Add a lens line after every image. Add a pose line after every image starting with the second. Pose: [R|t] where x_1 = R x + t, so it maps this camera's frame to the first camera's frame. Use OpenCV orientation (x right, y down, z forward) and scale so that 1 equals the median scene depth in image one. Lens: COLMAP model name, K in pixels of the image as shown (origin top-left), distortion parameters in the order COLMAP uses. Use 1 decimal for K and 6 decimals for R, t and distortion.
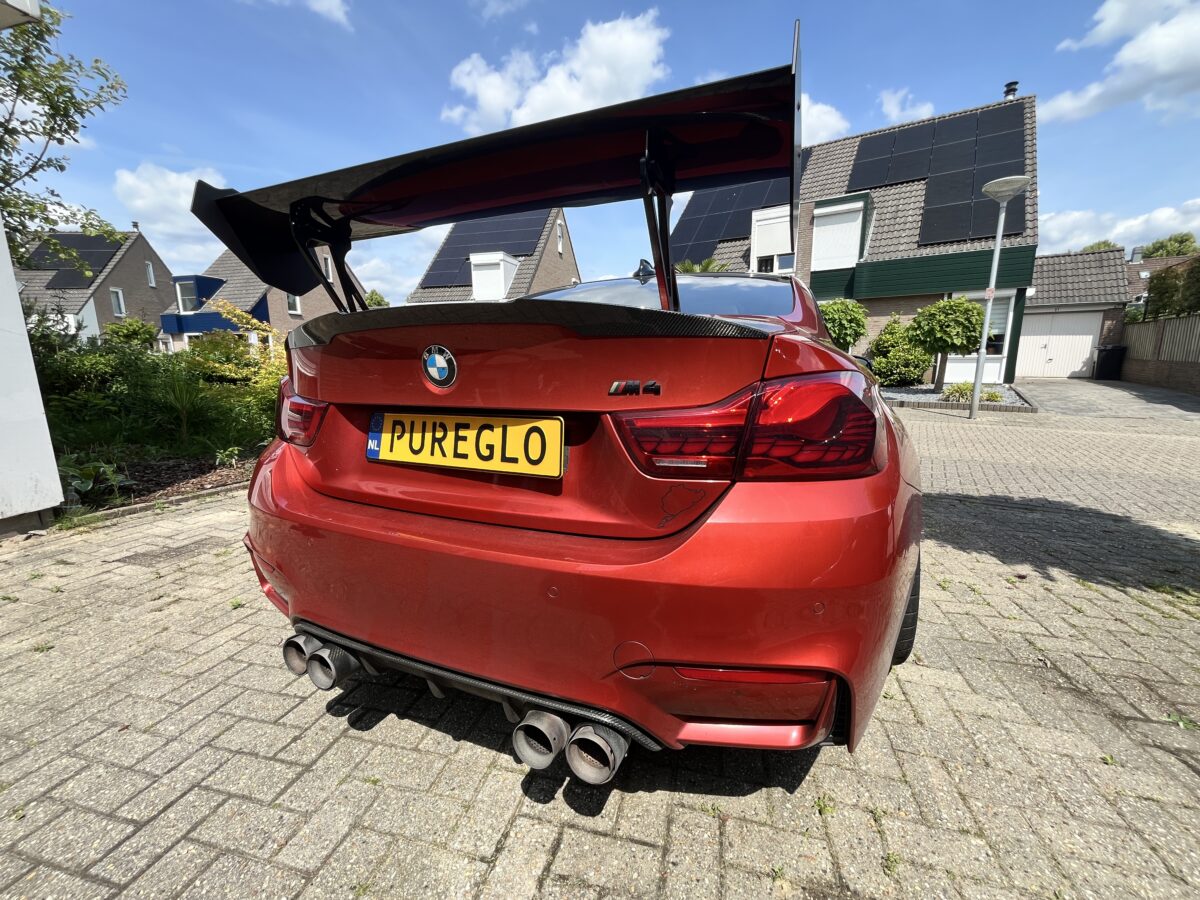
lens RADIAL K [[480.8, 0, 600.0], [0, 480.8, 450.0], [0, 0, 1]] dist [-0.000100, 0.000010]
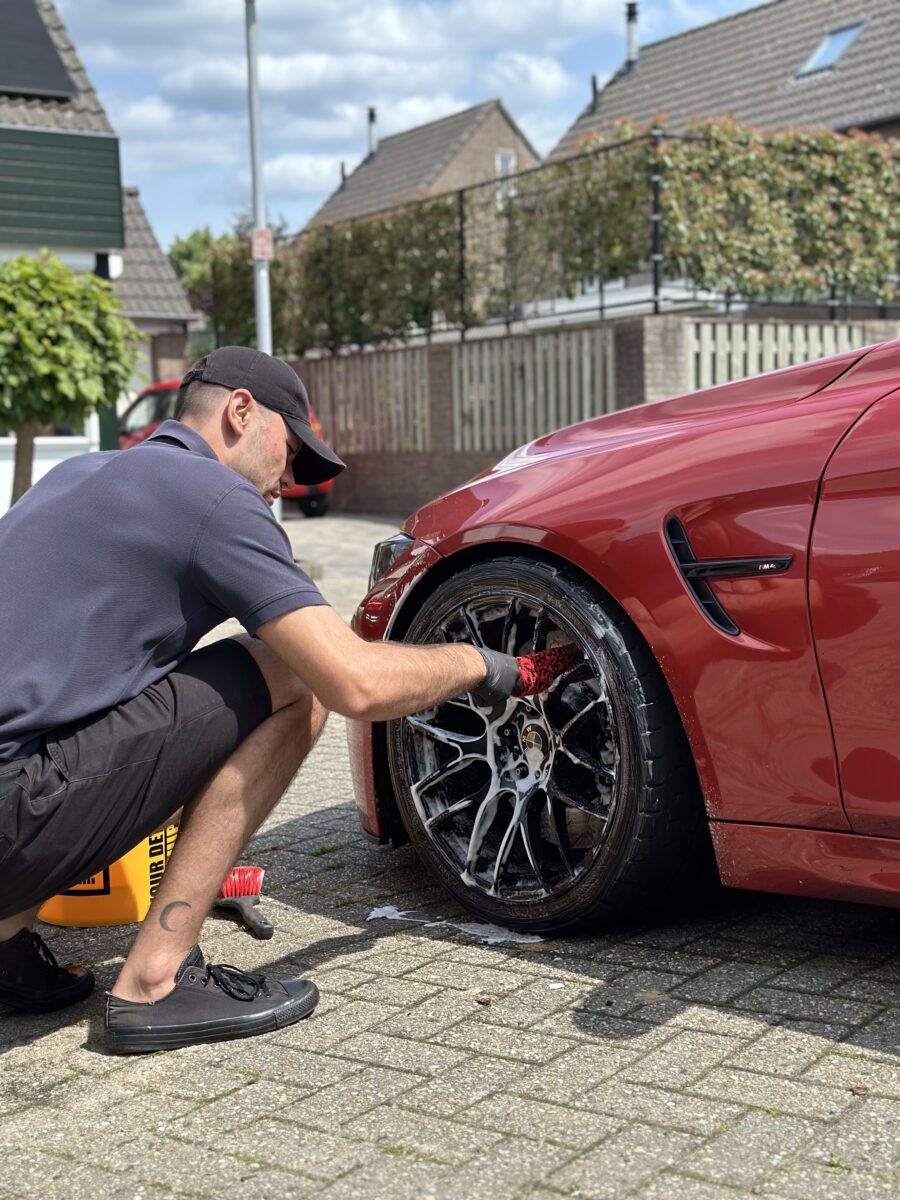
lens RADIAL K [[1676.4, 0, 450.0], [0, 1676.4, 600.0], [0, 0, 1]] dist [0.209283, -0.527905]
pose [[0.399098, -0.078895, 0.913508, -0.179209], [0.196006, 0.980602, -0.000943, -0.029507], [-0.895714, 0.179429, 0.406820, 0.278176]]
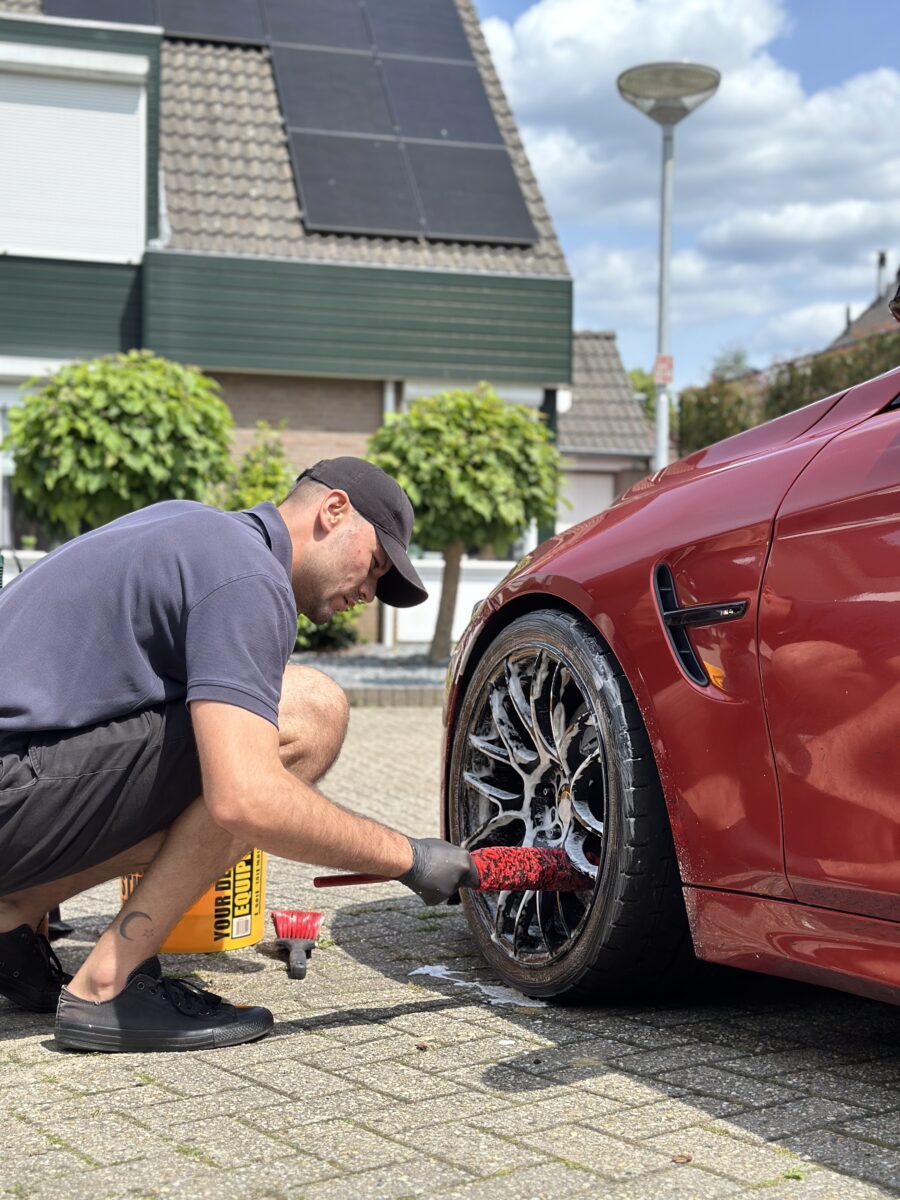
lens RADIAL K [[1676.4, 0, 450.0], [0, 1676.4, 600.0], [0, 0, 1]] dist [0.209283, -0.527905]
pose [[0.655110, 0.021059, 0.755240, -0.146809], [0.123842, 0.983098, -0.134836, -0.007433], [-0.745315, 0.181863, 0.641429, 0.230038]]
